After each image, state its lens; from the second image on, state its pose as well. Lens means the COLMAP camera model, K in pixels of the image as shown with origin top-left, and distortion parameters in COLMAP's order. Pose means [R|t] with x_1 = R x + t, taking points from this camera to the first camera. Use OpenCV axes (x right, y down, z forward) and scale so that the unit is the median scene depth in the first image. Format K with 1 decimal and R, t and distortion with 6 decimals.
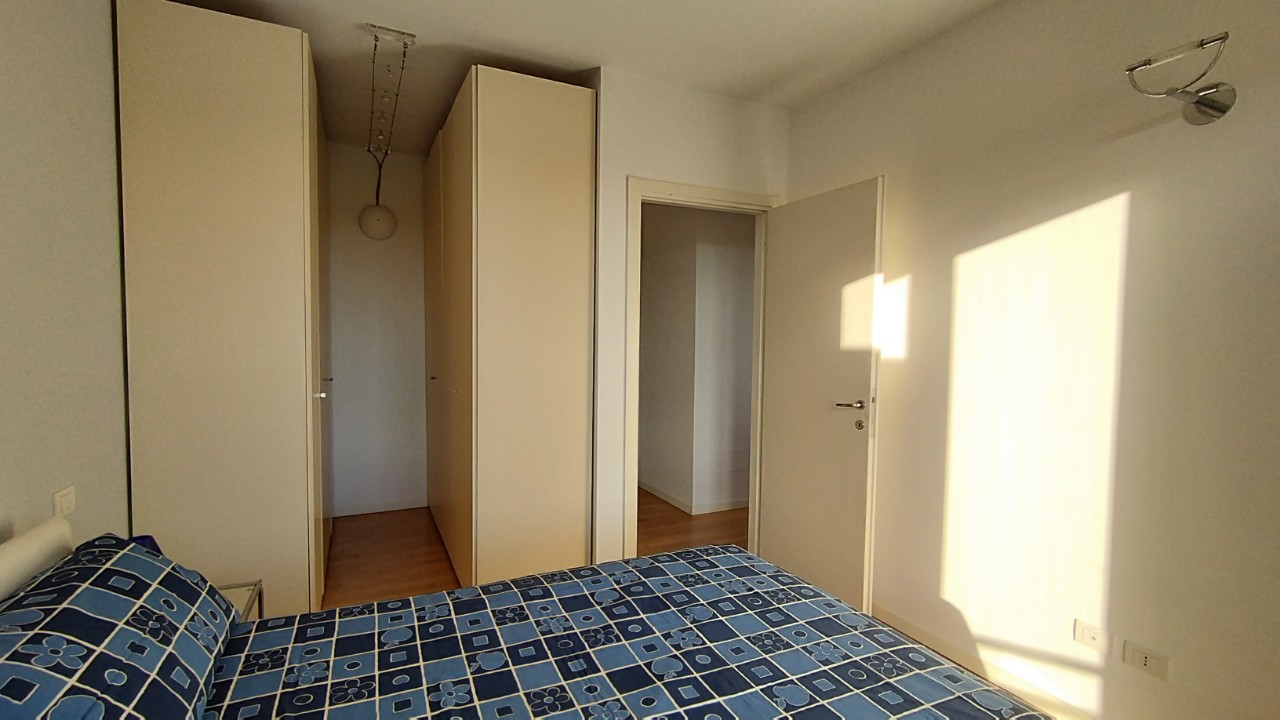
lens RADIAL K [[578.8, 0, 633.1], [0, 578.8, 363.4], [0, 0, 1]] dist [-0.001935, -0.000340]
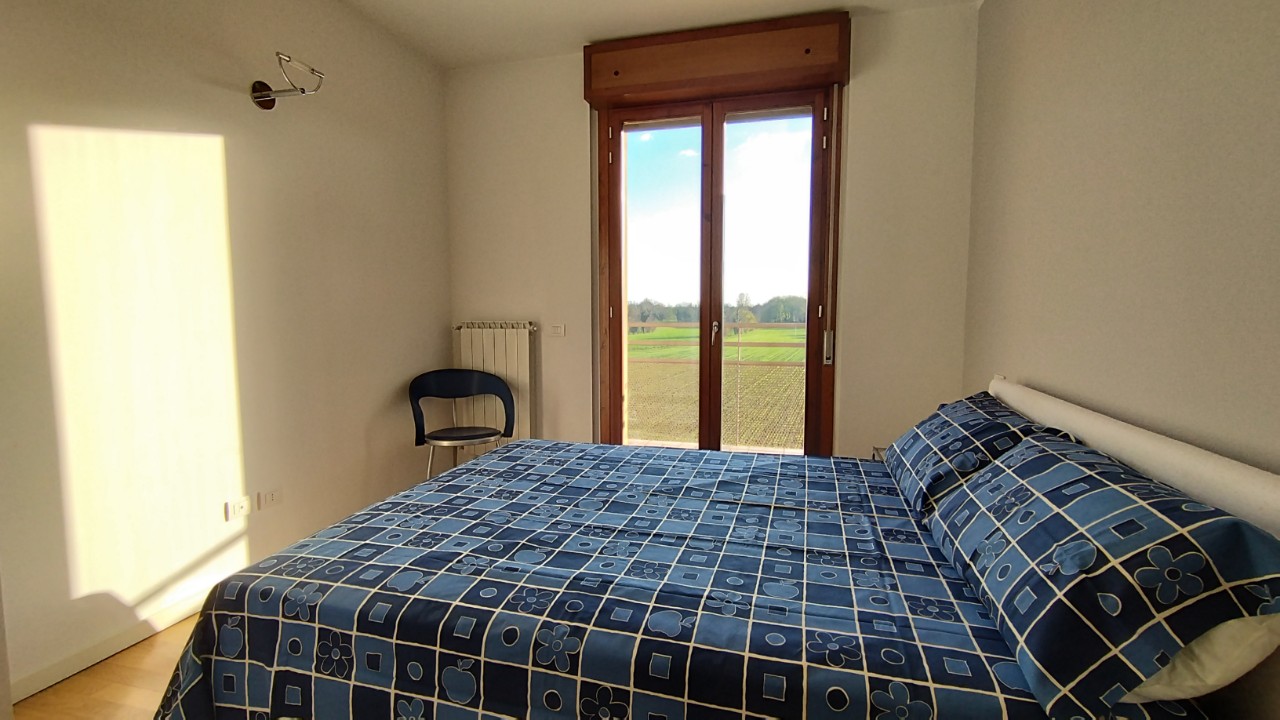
lens RADIAL K [[578.8, 0, 639.6], [0, 578.8, 360.2], [0, 0, 1]] dist [-0.001935, -0.000340]
pose [[-0.761766, -0.068041, 0.644270, -0.705072], [0.021569, 0.991255, 0.130188, 0.036330], [-0.647494, 0.113069, -0.753636, 1.582481]]
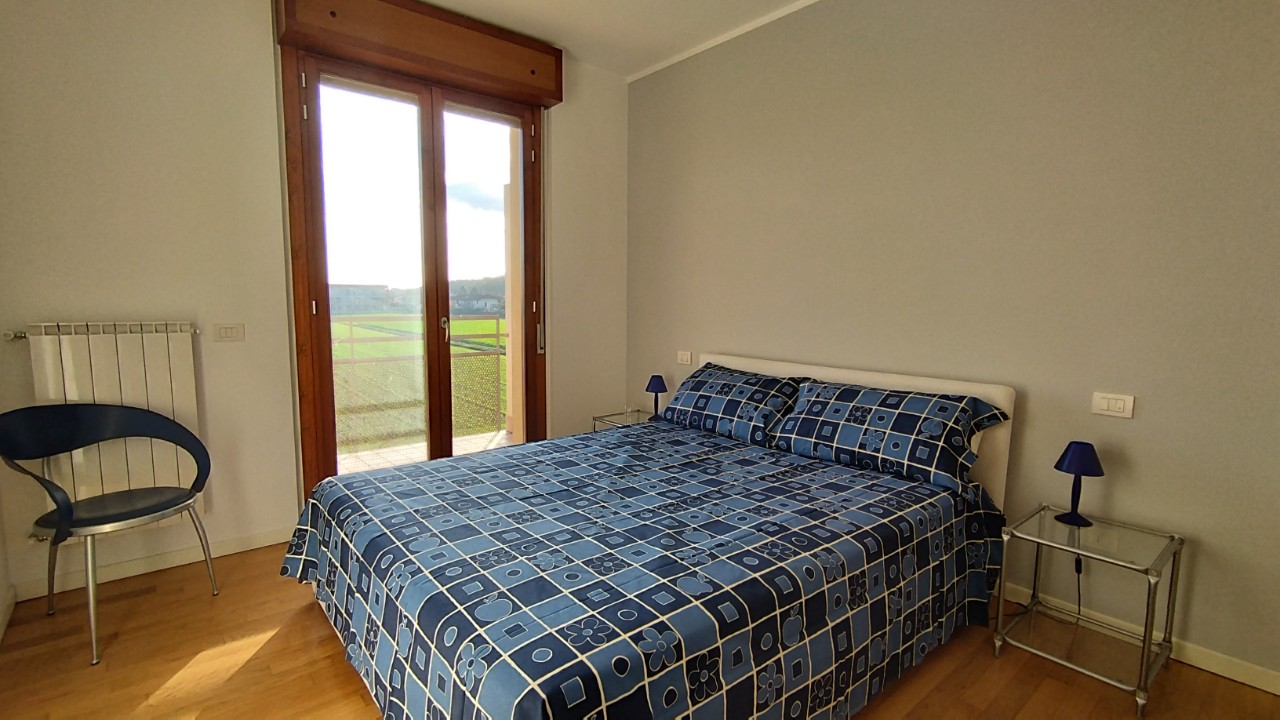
lens RADIAL K [[578.8, 0, 637.9], [0, 578.8, 359.5], [0, 0, 1]] dist [-0.001935, -0.000340]
pose [[-0.966039, 0.003809, -0.258368, 0.290971], [-0.034560, 0.989003, 0.143802, 0.009083], [0.256074, 0.147848, -0.955284, 1.920412]]
